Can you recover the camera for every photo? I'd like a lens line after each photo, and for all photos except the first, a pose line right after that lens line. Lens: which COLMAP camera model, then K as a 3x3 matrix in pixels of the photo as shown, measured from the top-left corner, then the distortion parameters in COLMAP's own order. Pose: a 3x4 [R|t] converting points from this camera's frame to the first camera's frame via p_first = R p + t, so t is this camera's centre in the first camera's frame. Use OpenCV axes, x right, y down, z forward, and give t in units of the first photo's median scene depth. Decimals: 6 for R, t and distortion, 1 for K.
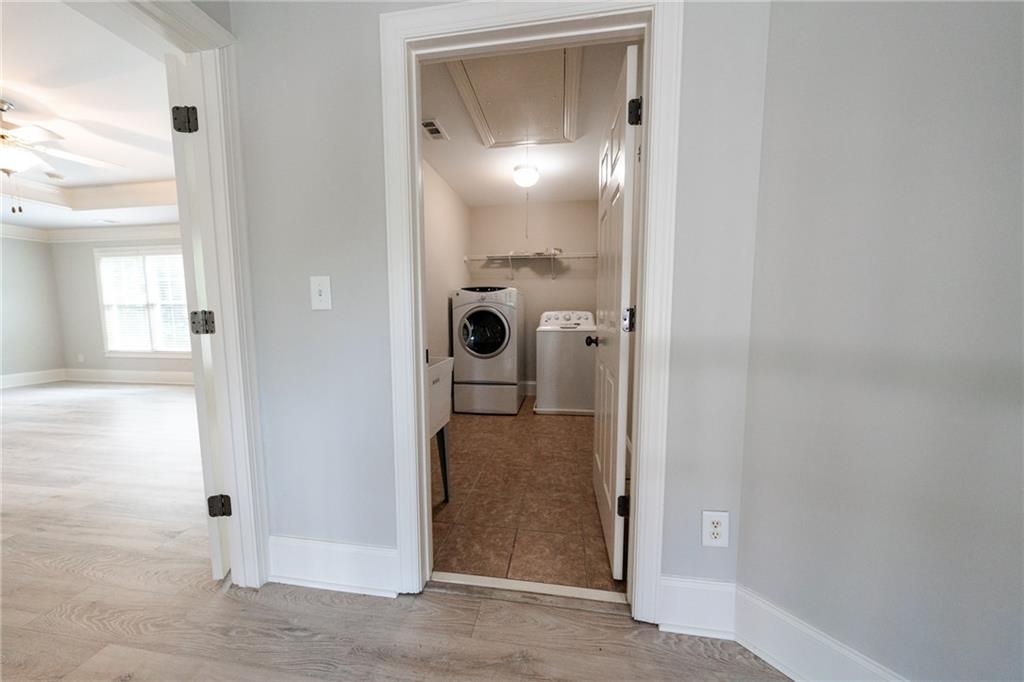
lens RADIAL K [[349.8, 0, 513.2], [0, 349.8, 341.8], [0, 0, 1]] dist [-0.002211, 0.000266]
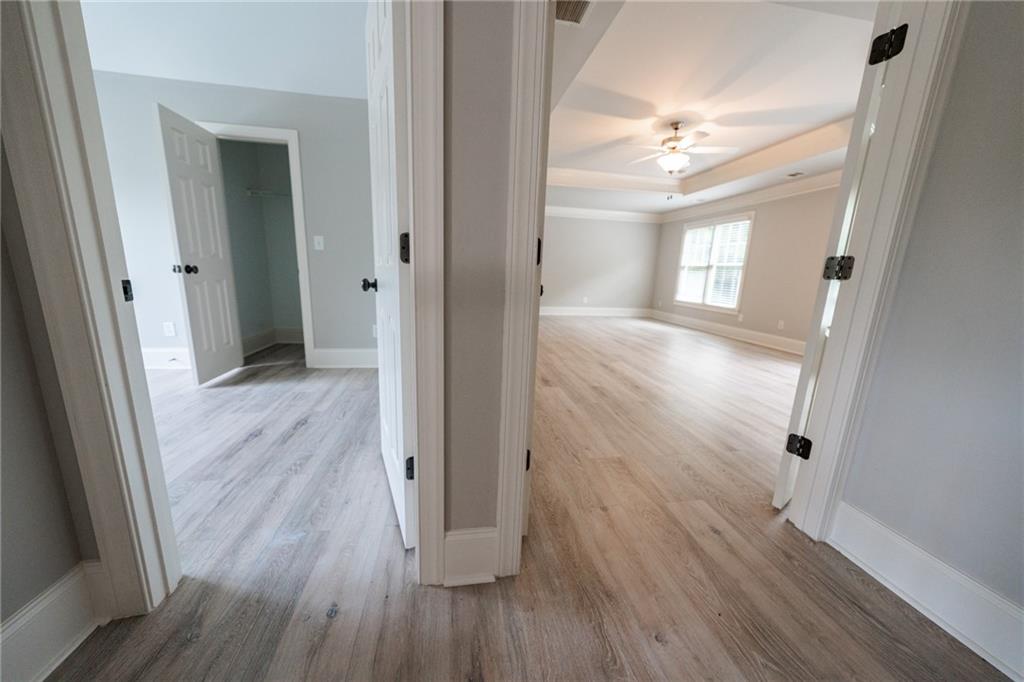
lens RADIAL K [[349.8, 0, 512.9], [0, 349.8, 341.6], [0, 0, 1]] dist [-0.002211, 0.000266]
pose [[0.306170, 0.208914, -0.928771, -0.102884], [-0.124799, 0.976011, 0.178400, 0.044022], [0.943761, 0.061289, 0.324898, -0.094499]]
